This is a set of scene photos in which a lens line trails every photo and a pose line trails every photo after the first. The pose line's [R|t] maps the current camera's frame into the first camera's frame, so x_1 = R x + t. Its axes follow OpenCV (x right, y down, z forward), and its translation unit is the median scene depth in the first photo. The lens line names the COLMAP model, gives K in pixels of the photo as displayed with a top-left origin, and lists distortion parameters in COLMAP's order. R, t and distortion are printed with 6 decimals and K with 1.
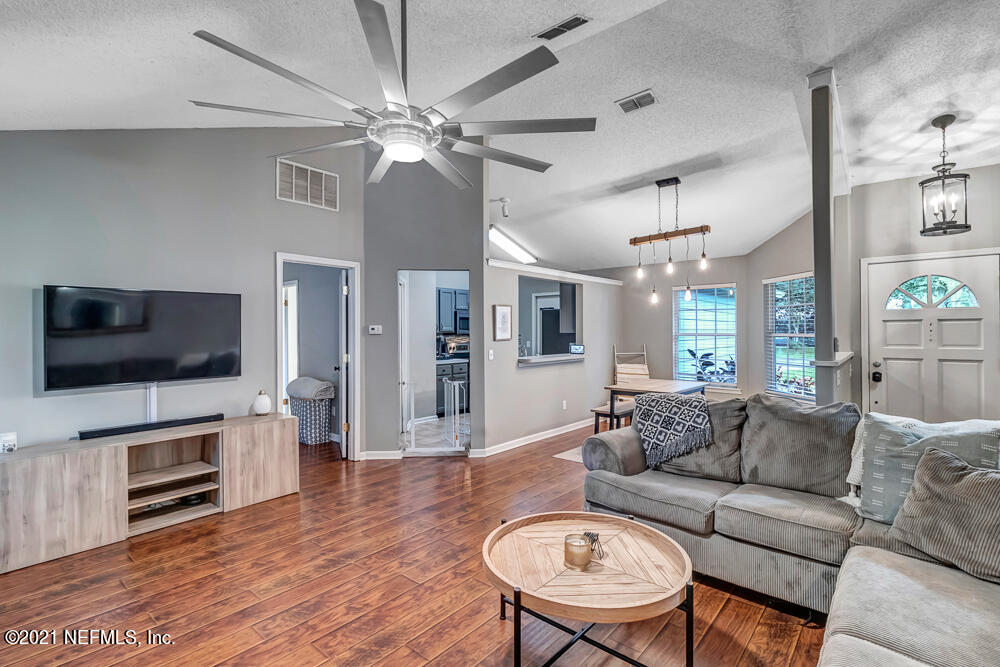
lens RADIAL K [[473.8, 0, 500.2], [0, 473.8, 331.0], [0, 0, 1]] dist [0.004402, -0.000248]
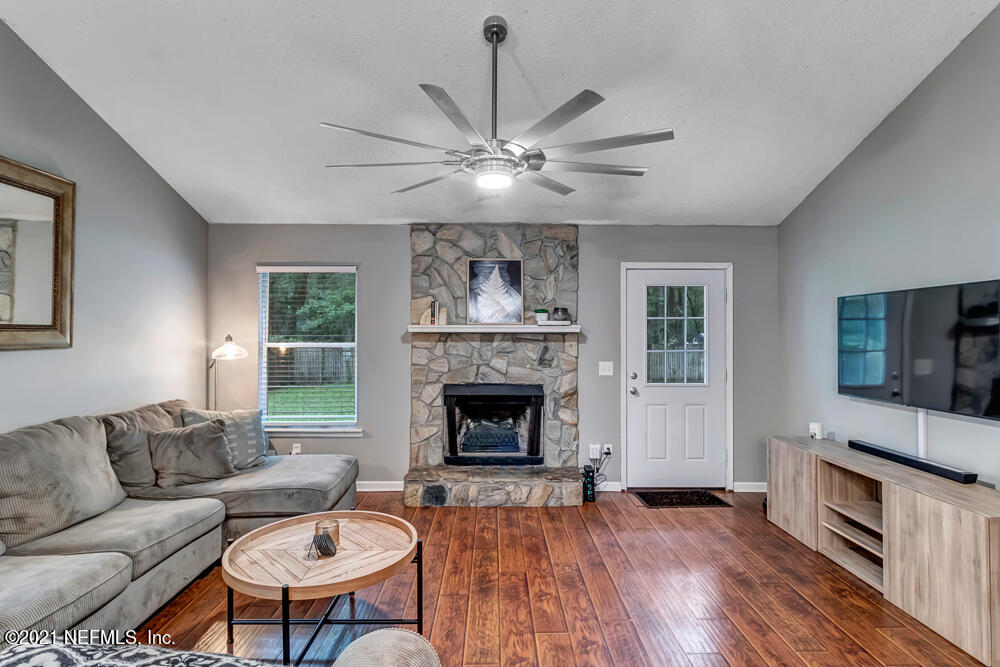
lens RADIAL K [[525.8, 0, 492.4], [0, 525.8, 331.7], [0, 0, 1]] dist [0.000928, 0.000552]
pose [[-0.764118, 0.001943, -0.645073, 0.264272], [-0.000051, 0.999995, 0.003073, -0.012530], [0.645076, 0.002381, -0.764115, 0.867853]]
